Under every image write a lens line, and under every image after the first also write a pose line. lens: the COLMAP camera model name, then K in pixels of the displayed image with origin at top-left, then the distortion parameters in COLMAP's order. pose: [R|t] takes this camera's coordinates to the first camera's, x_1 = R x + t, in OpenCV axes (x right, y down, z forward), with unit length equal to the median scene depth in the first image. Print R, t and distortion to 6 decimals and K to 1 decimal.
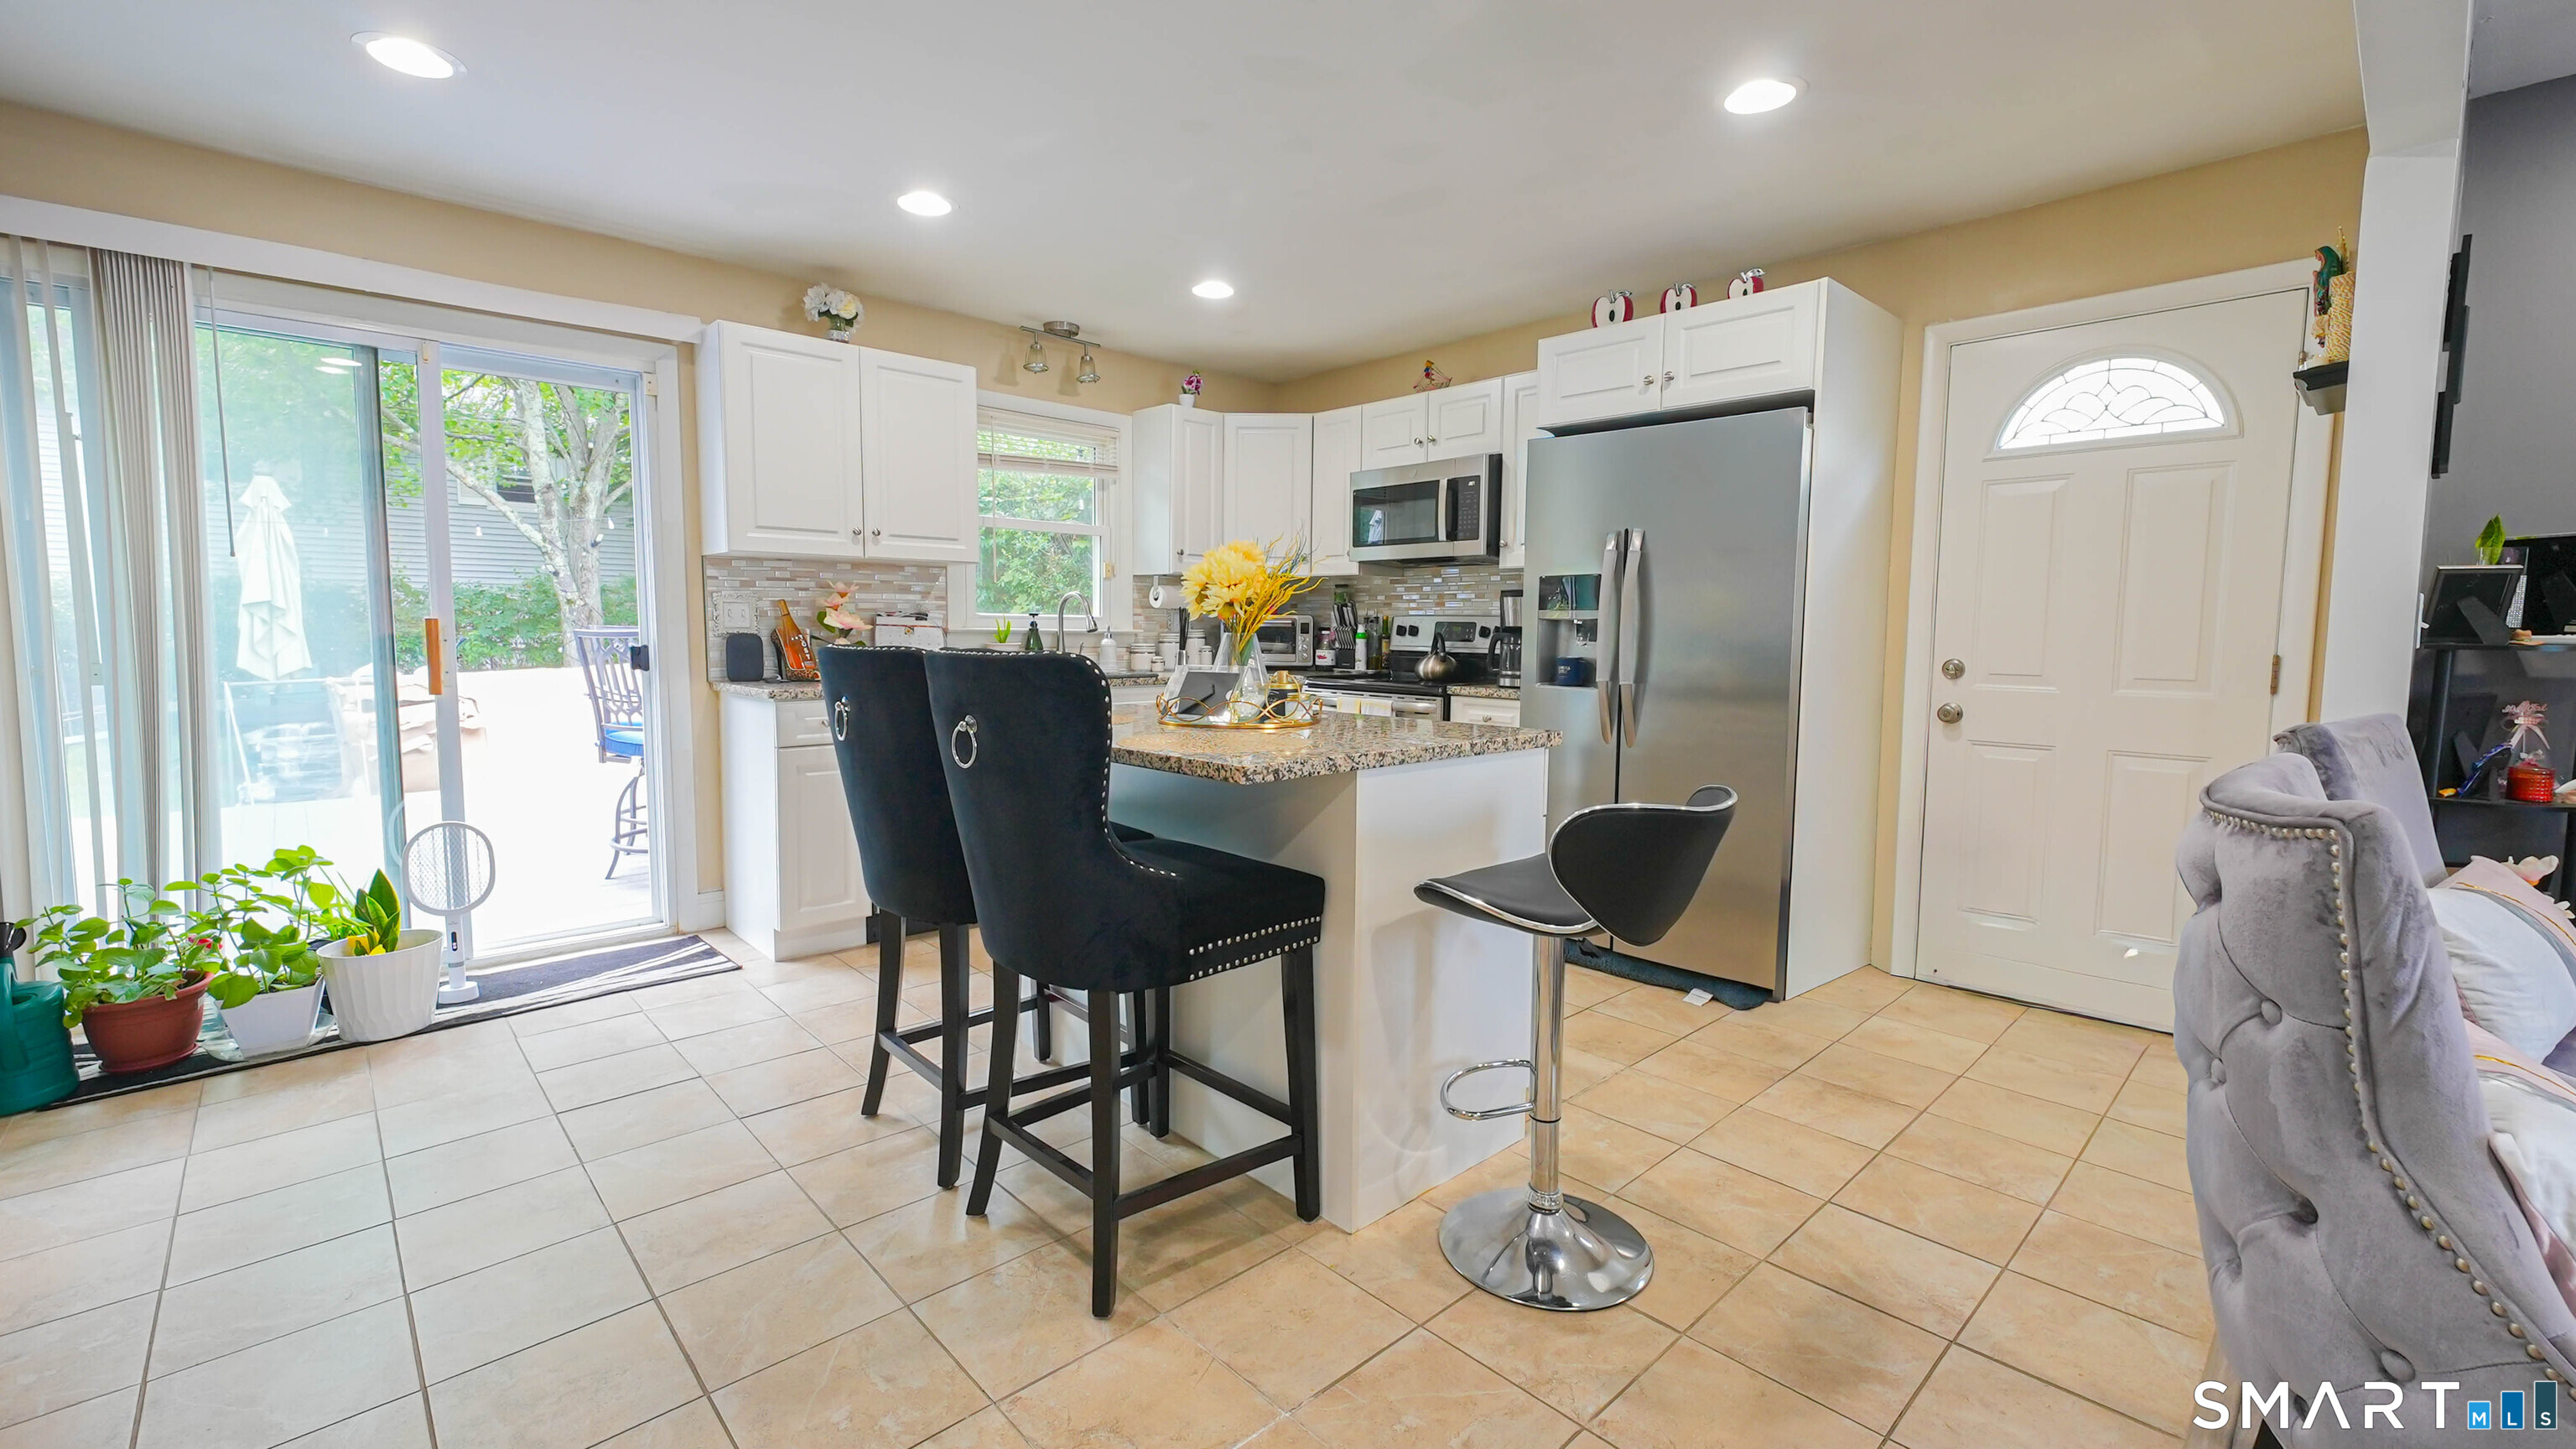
lens RADIAL K [[1069.2, 0, 1281.2], [0, 1069.2, 713.1], [0, 0, 1]] dist [0.017983, -0.008751]
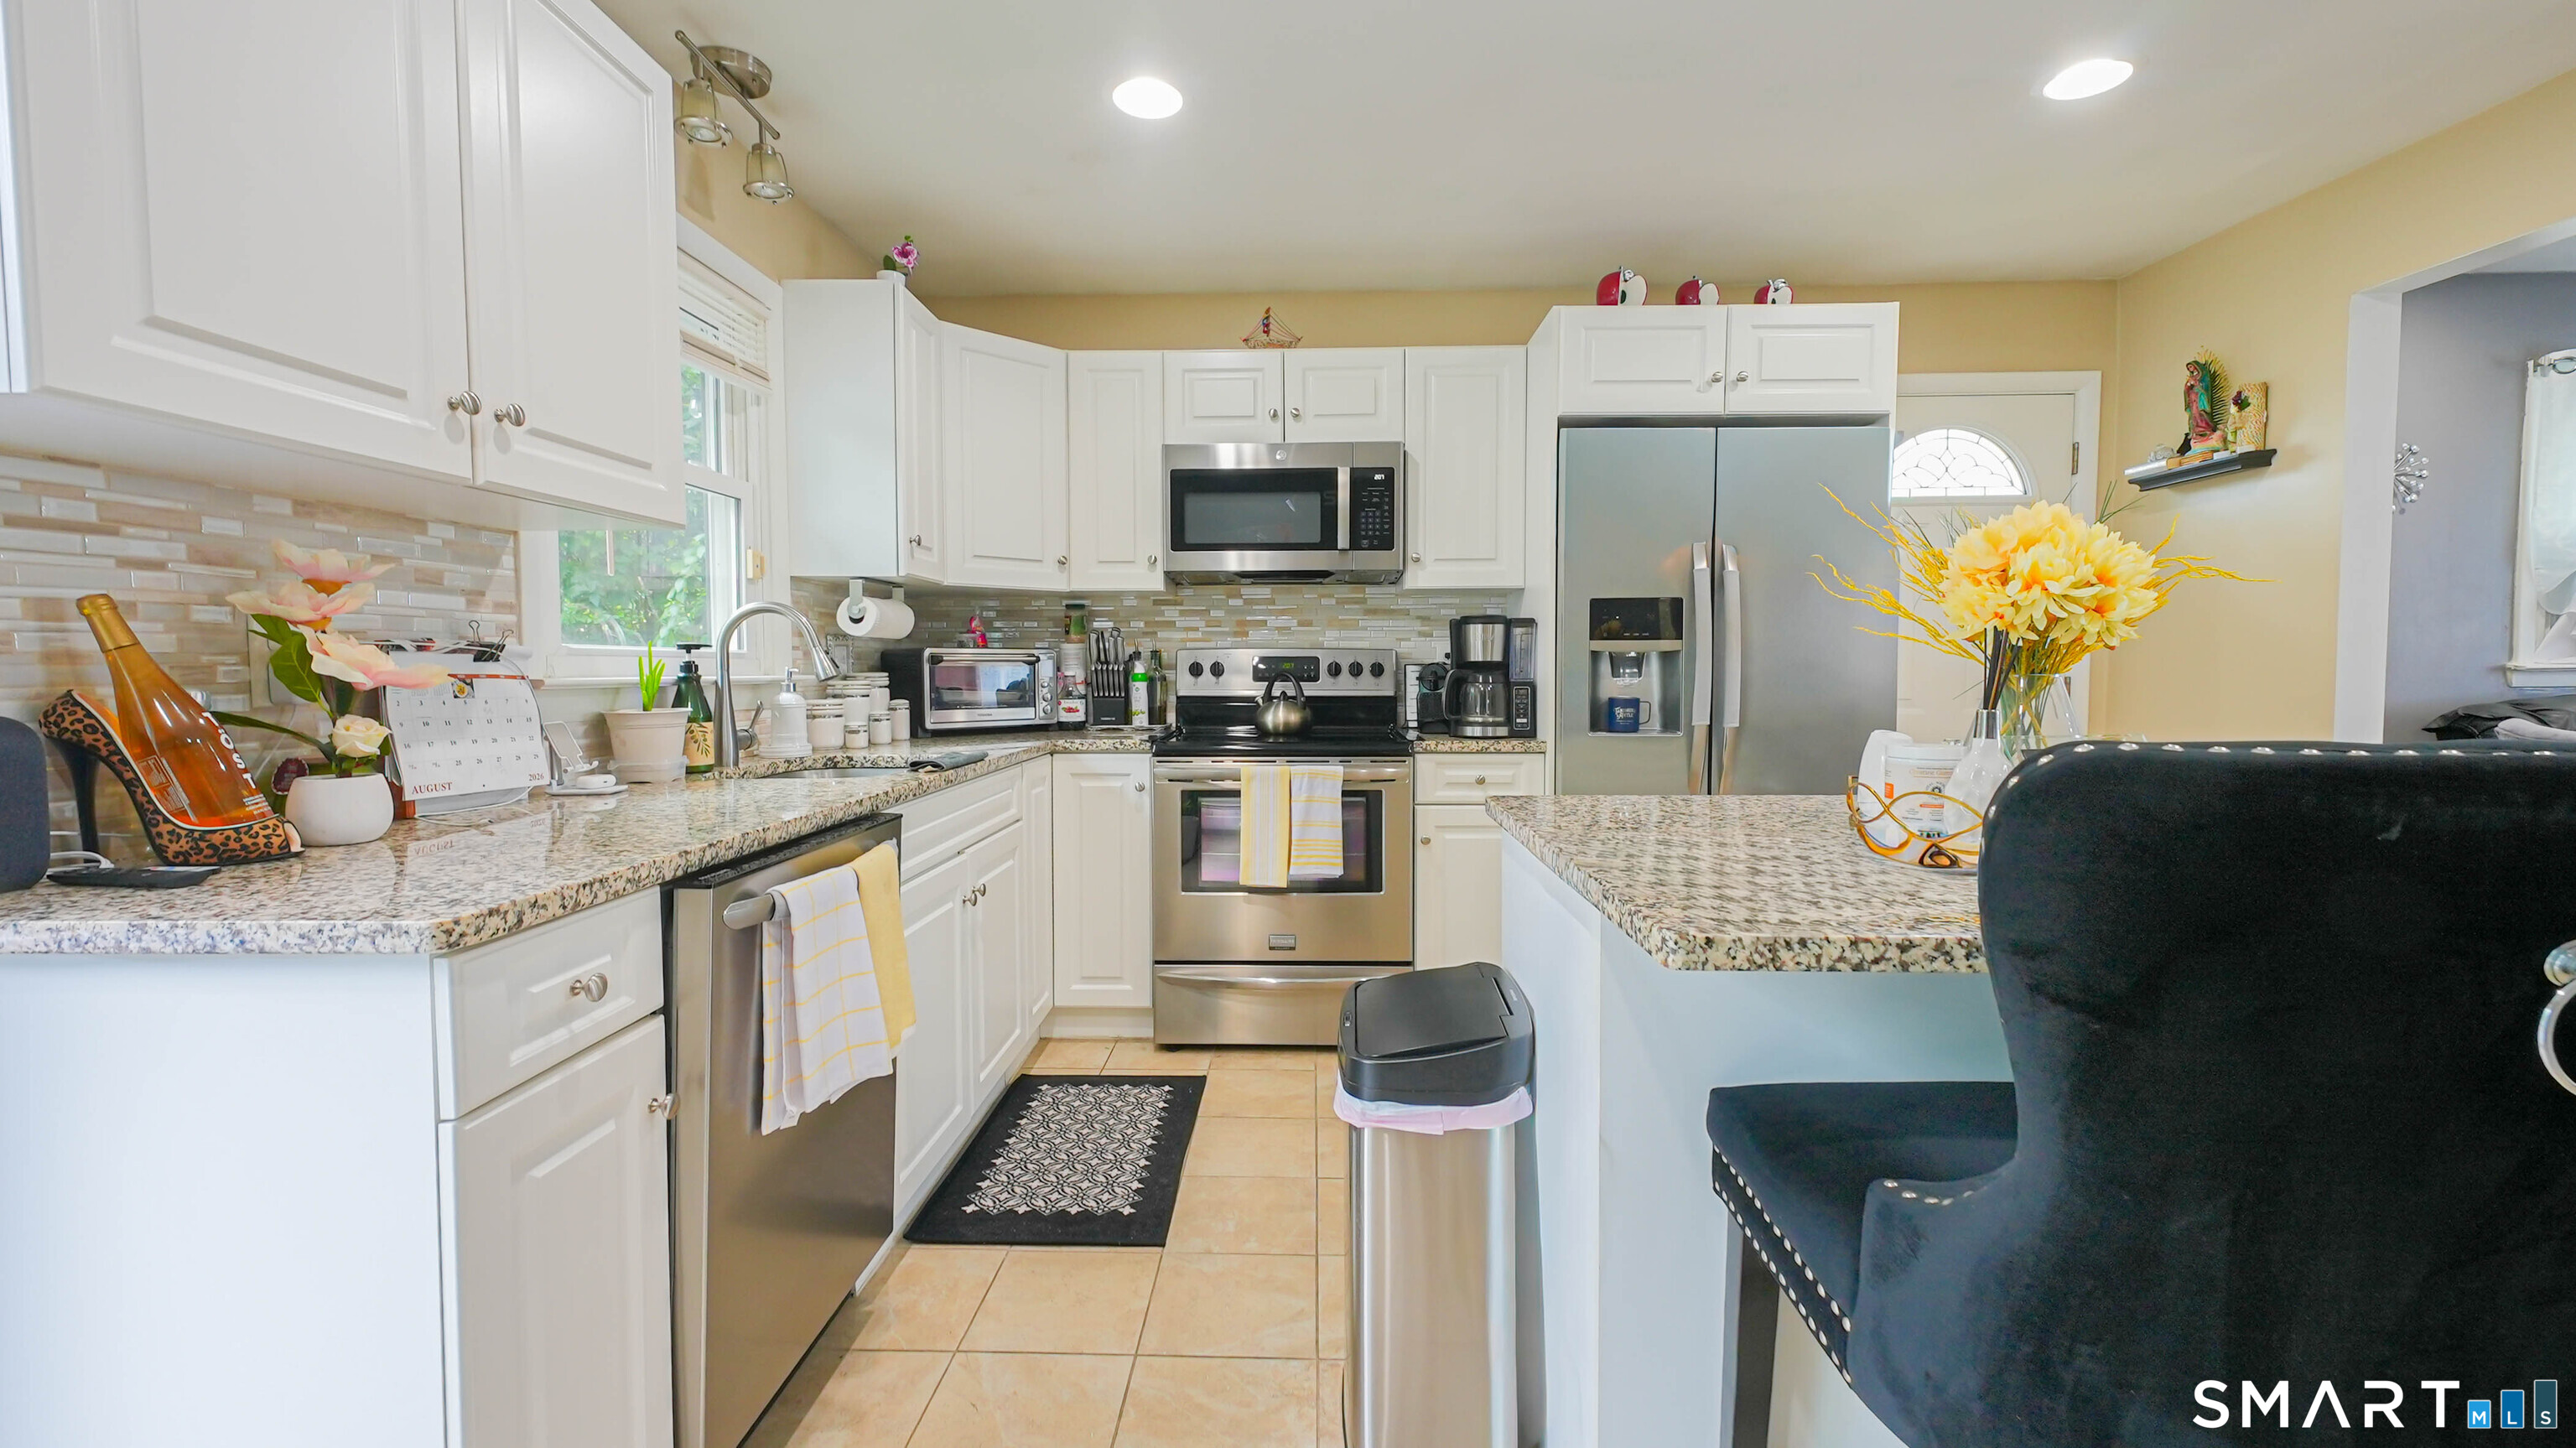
lens RADIAL K [[1038.9, 0, 1281.4], [0, 1038.9, 714.5], [0, 0, 1]] dist [0.015650, -0.007674]
pose [[0.700511, -0.046415, 0.712130, -0.458245], [0.068753, 0.997630, -0.002607, -0.051878], [-0.710322, 0.050787, 0.702042, 0.590674]]
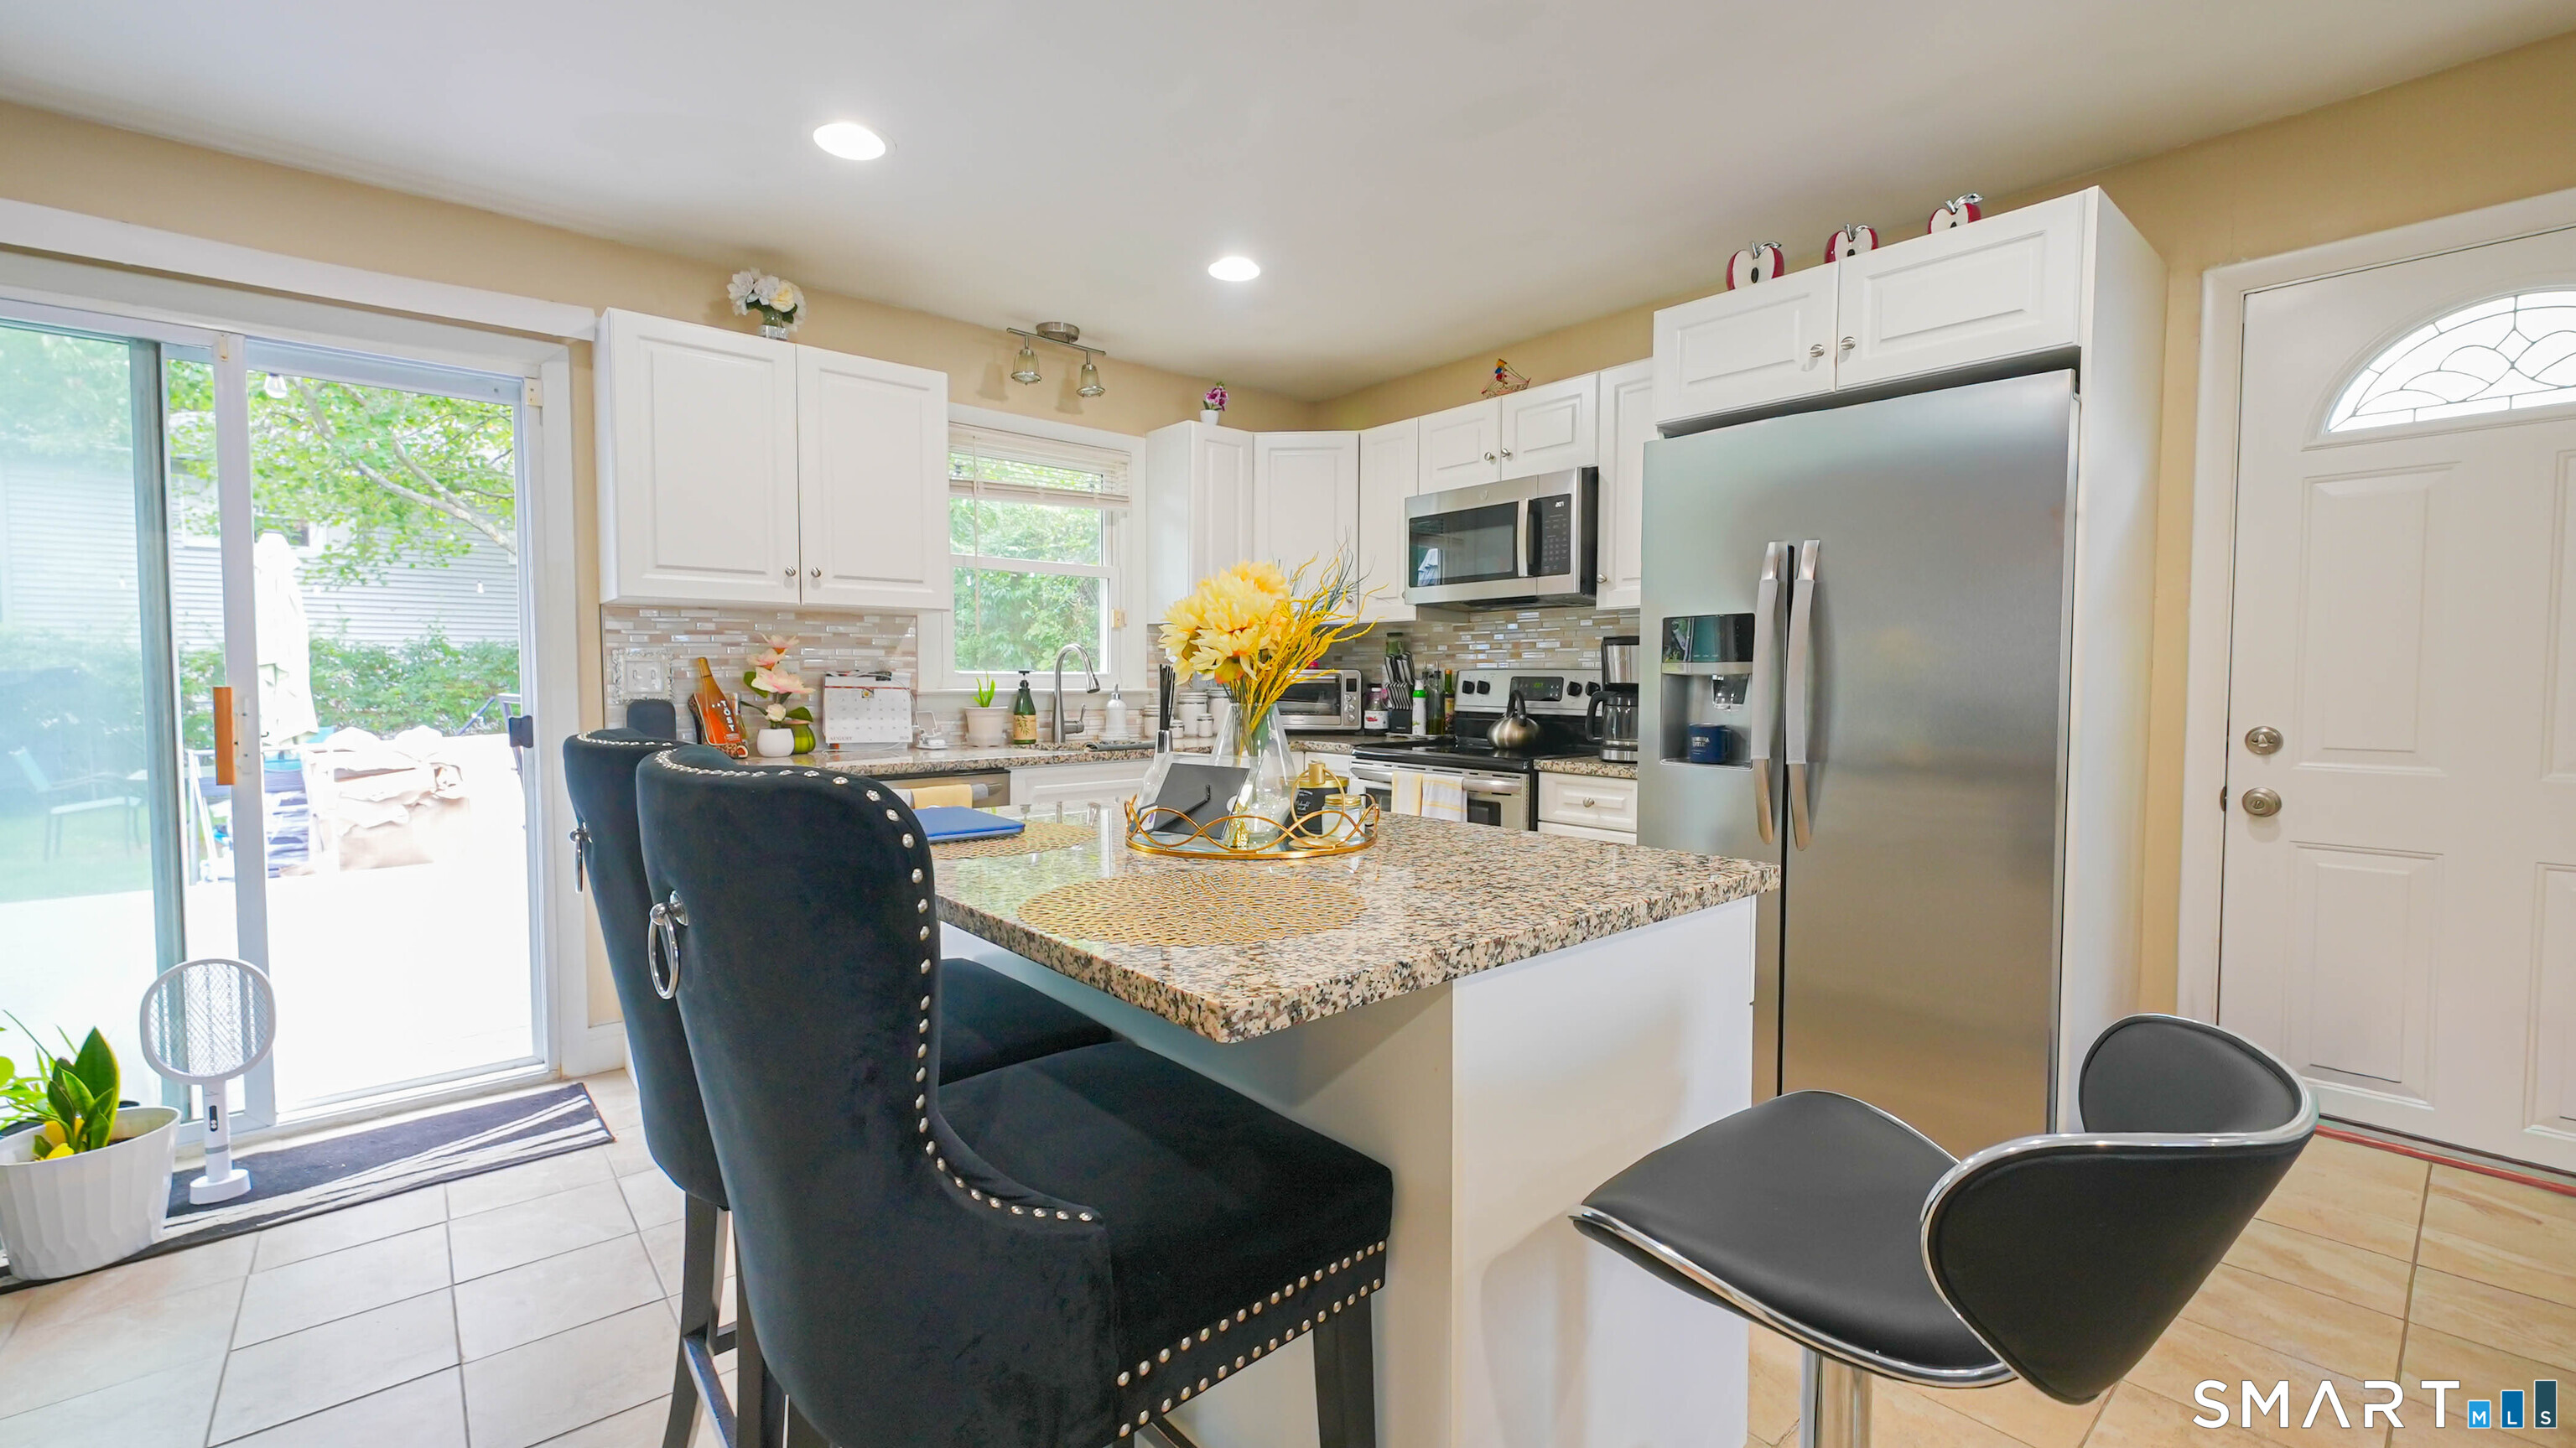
lens RADIAL K [[1038.9, 0, 1281.4], [0, 1038.9, 714.5], [0, 0, 1]] dist [0.015650, -0.007674]
pose [[0.998956, -0.006275, -0.045244, 0.005375], [0.004233, 0.998975, -0.045074, -0.026474], [0.045480, 0.044836, 0.997959, 0.247322]]
